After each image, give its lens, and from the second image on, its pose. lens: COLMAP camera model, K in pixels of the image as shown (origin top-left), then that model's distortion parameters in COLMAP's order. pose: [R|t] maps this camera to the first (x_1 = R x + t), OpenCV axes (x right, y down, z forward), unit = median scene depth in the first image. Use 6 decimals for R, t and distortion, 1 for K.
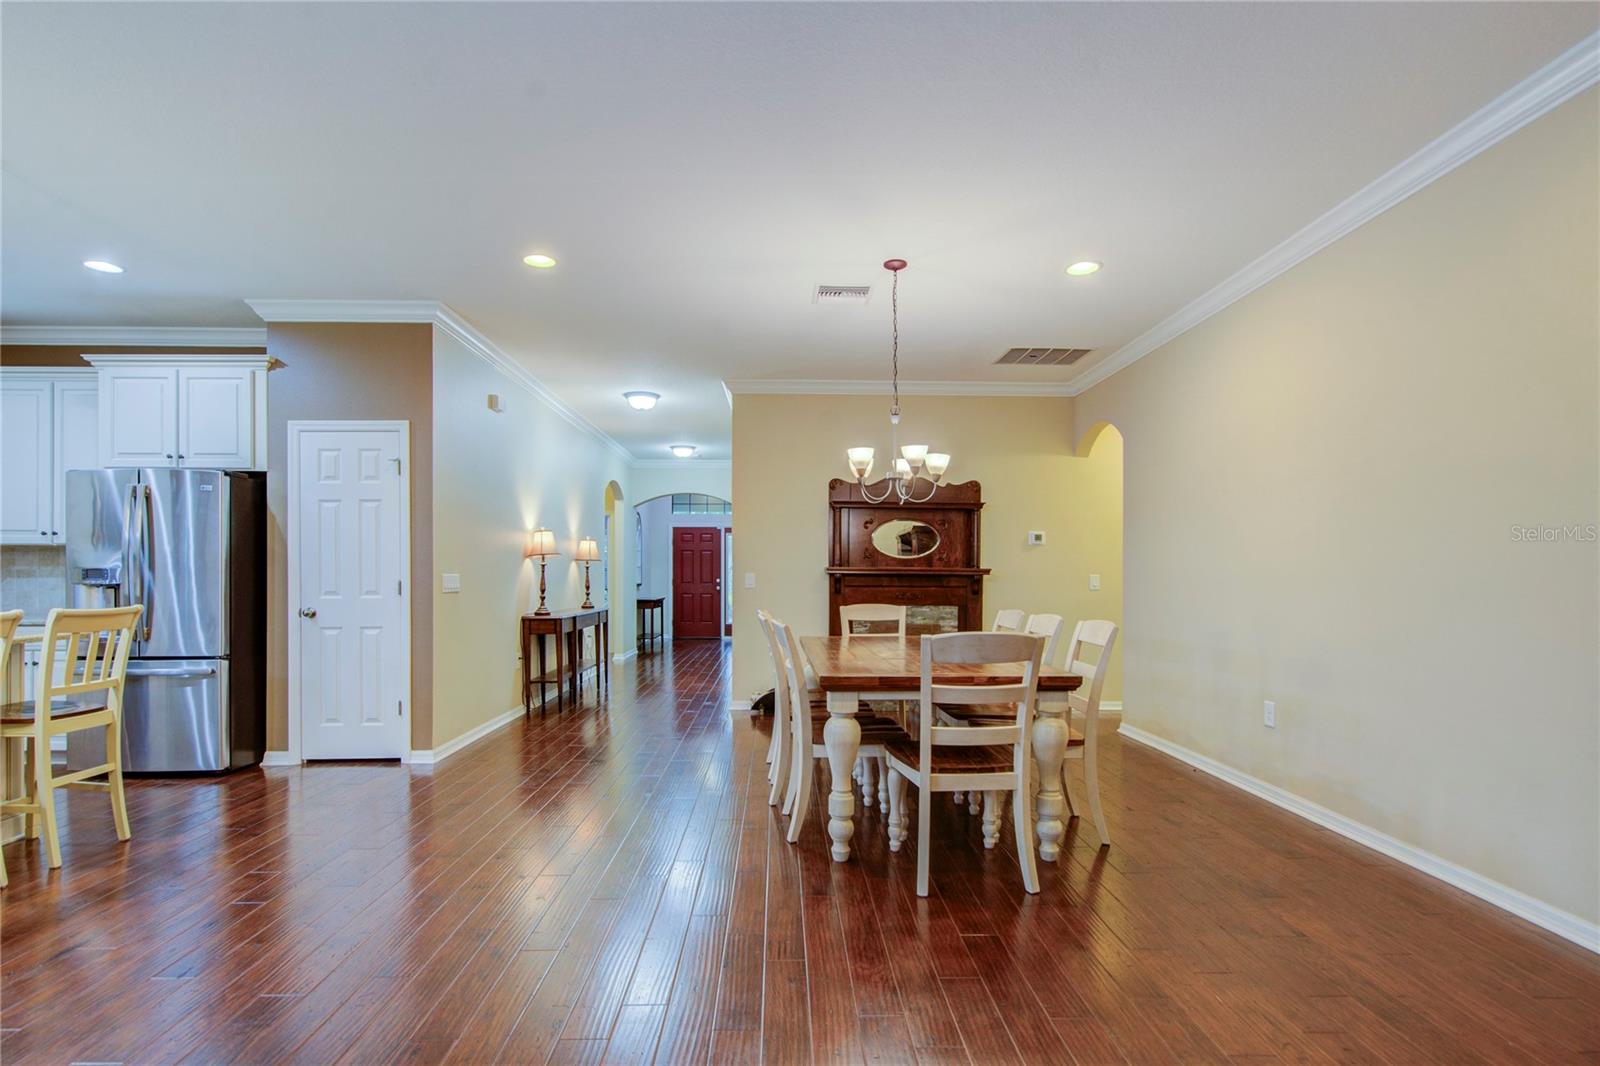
lens RADIAL K [[788.9, 0, 789.2], [0, 788.9, 573.5], [0, 0, 1]] dist [-0.000771, 0.005554]
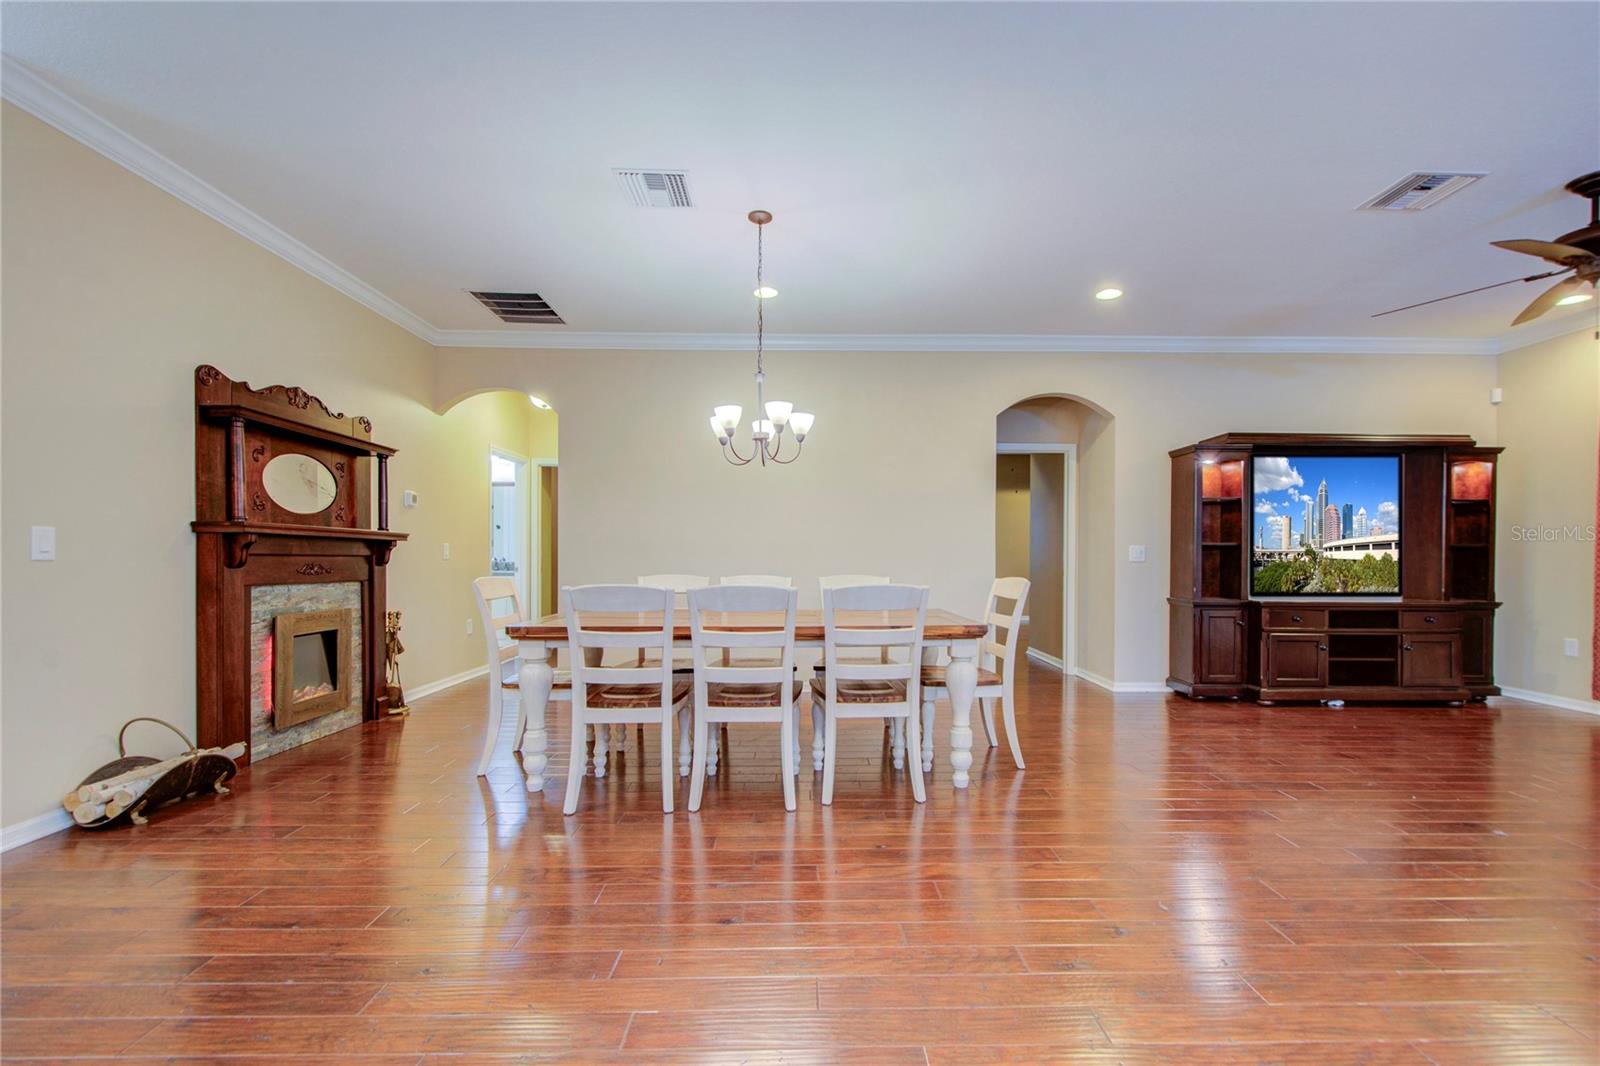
lens RADIAL K [[688.0, 0, 808.8], [0, 688.0, 561.1], [0, 0, 1]] dist [0.002286, -0.003242]
pose [[0.003538, -0.010939, 0.999934, -0.440773], [-0.005831, 0.999923, 0.010959, 0.012313], [-0.999977, -0.005870, 0.003474, 0.580036]]
